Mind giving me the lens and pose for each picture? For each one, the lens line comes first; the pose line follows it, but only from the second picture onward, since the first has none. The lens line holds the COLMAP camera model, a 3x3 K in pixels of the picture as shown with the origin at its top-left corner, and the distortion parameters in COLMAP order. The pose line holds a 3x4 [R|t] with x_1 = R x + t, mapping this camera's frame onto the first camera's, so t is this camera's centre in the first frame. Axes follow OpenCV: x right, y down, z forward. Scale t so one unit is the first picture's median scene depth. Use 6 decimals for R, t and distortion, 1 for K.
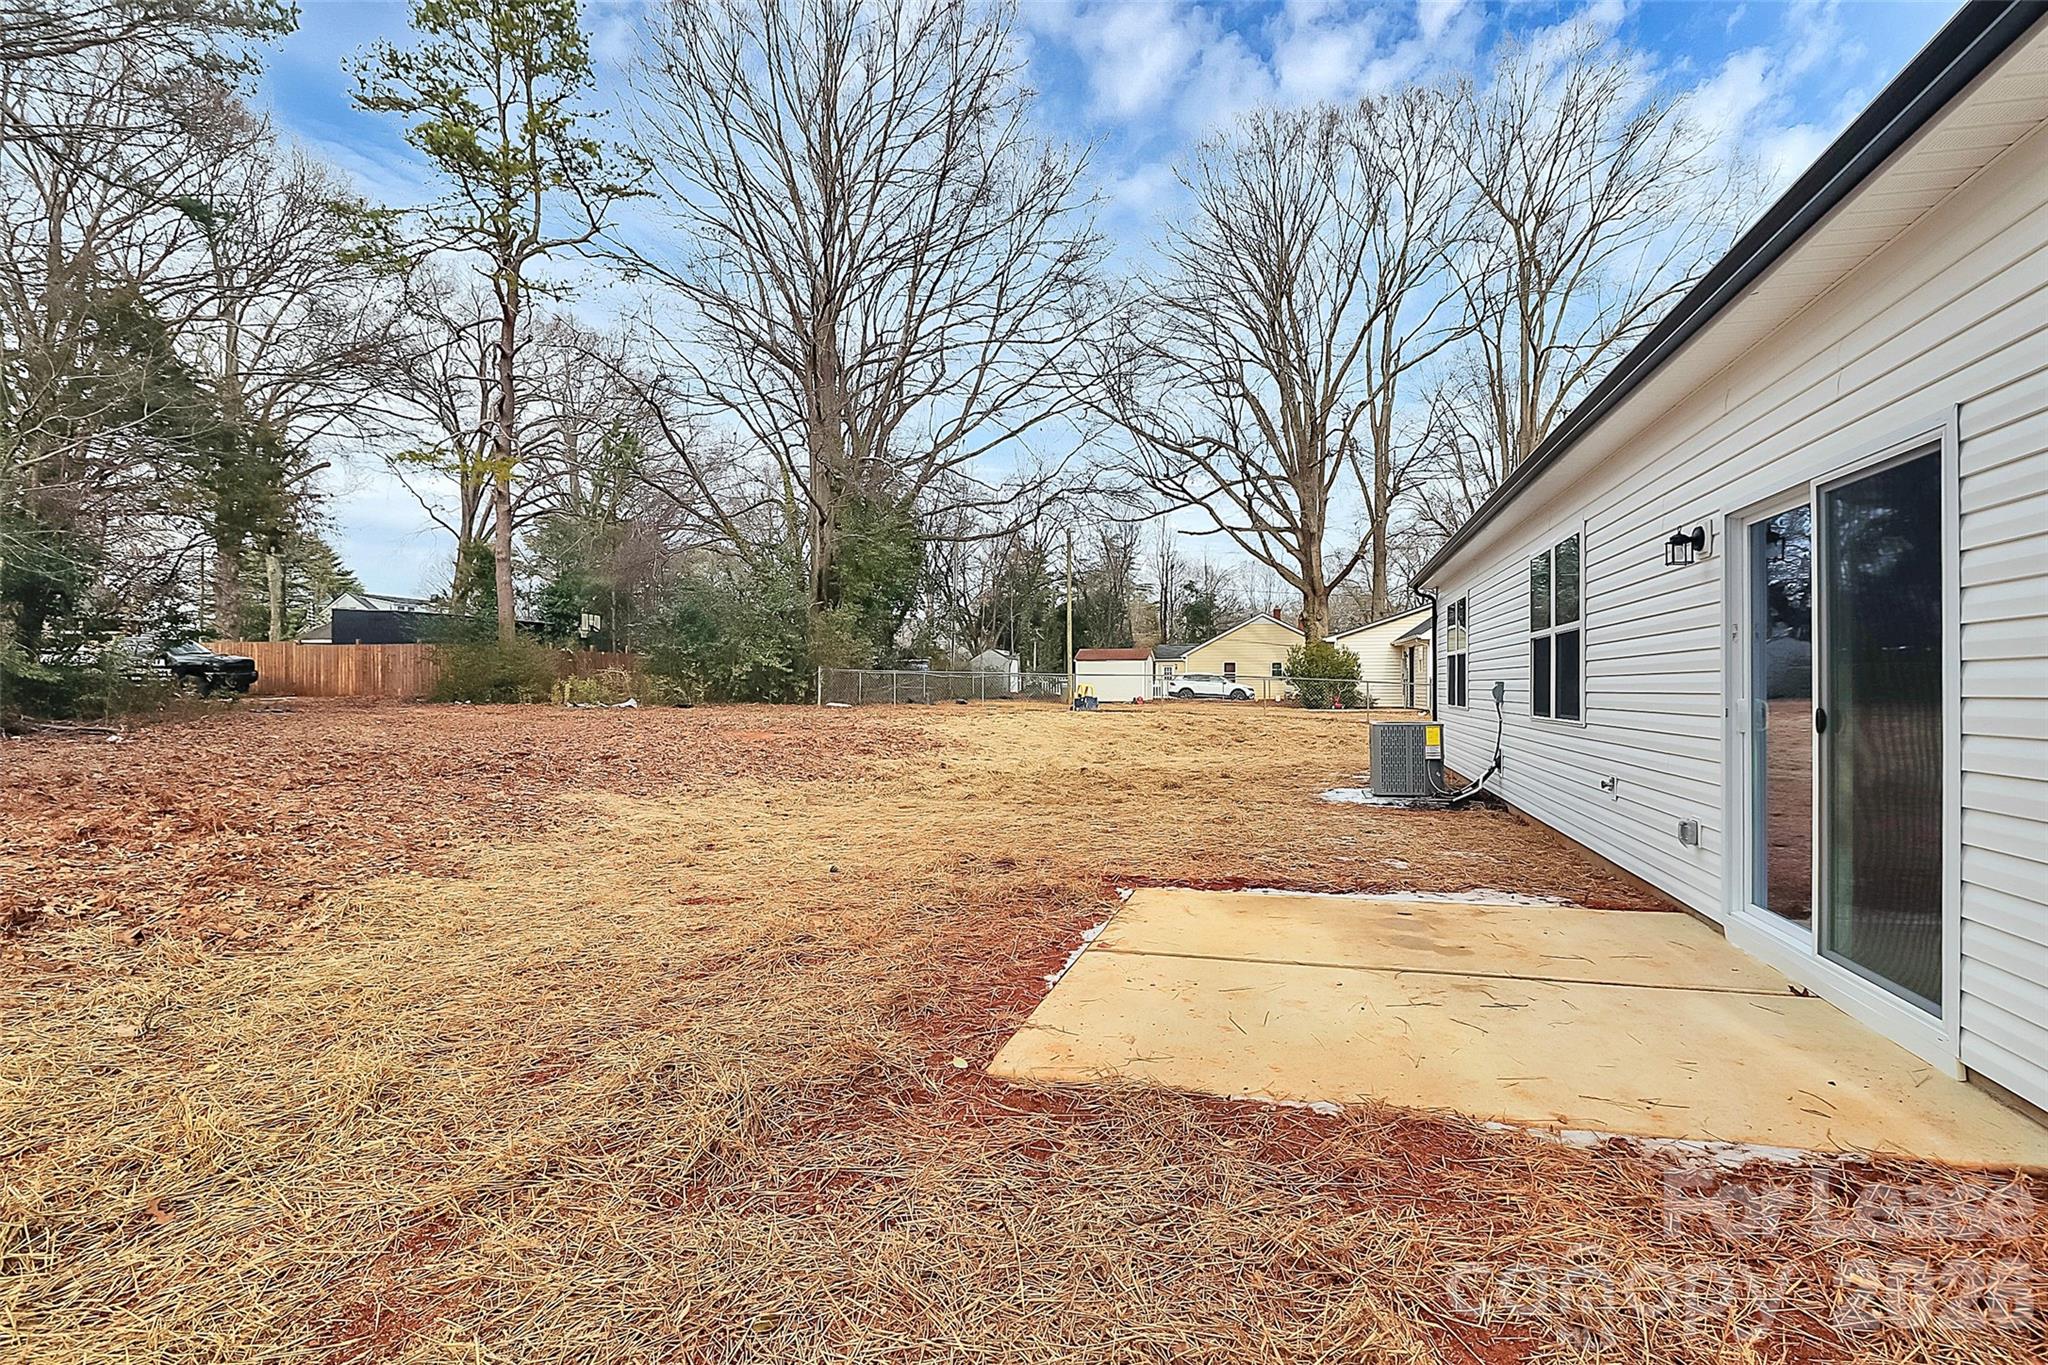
lens RADIAL K [[996.5, 0, 1029.0], [0, 996.5, 681.4], [0, 0, 1]] dist [-0.028262, -0.001032]
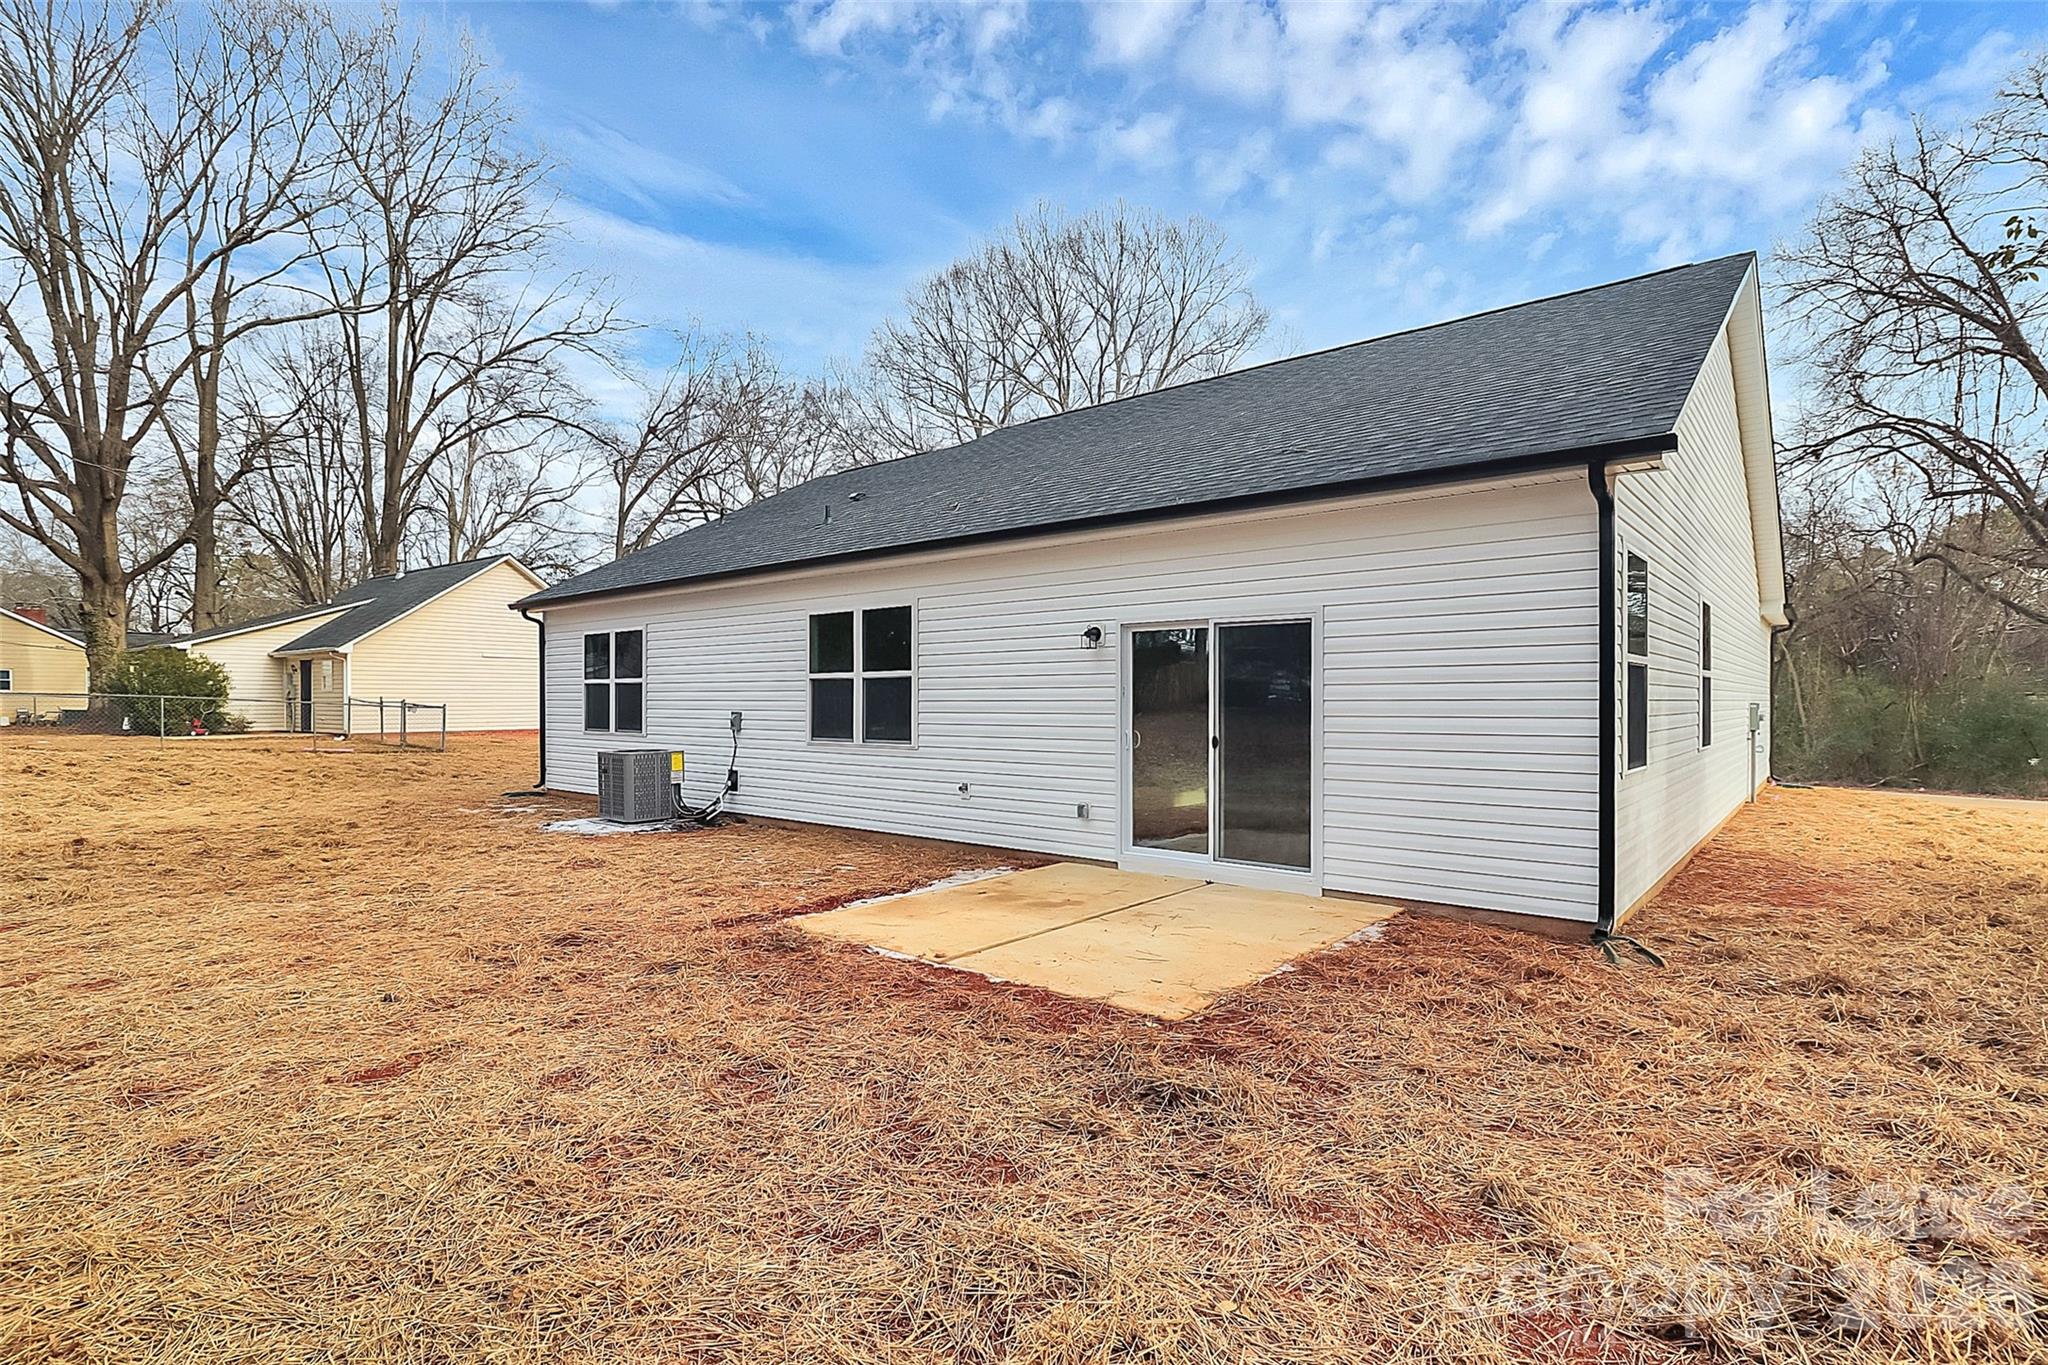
lens RADIAL K [[1053.1, 0, 1024.0], [0, 1053.1, 682.5], [0, 0, 1]] dist [-0.024457, -0.000047]
pose [[0.368013, 0.017306, 0.929660, -1.055556], [-0.008523, 0.999848, -0.015239, -0.035436], [-0.929782, -0.002315, 0.368104, 0.471875]]
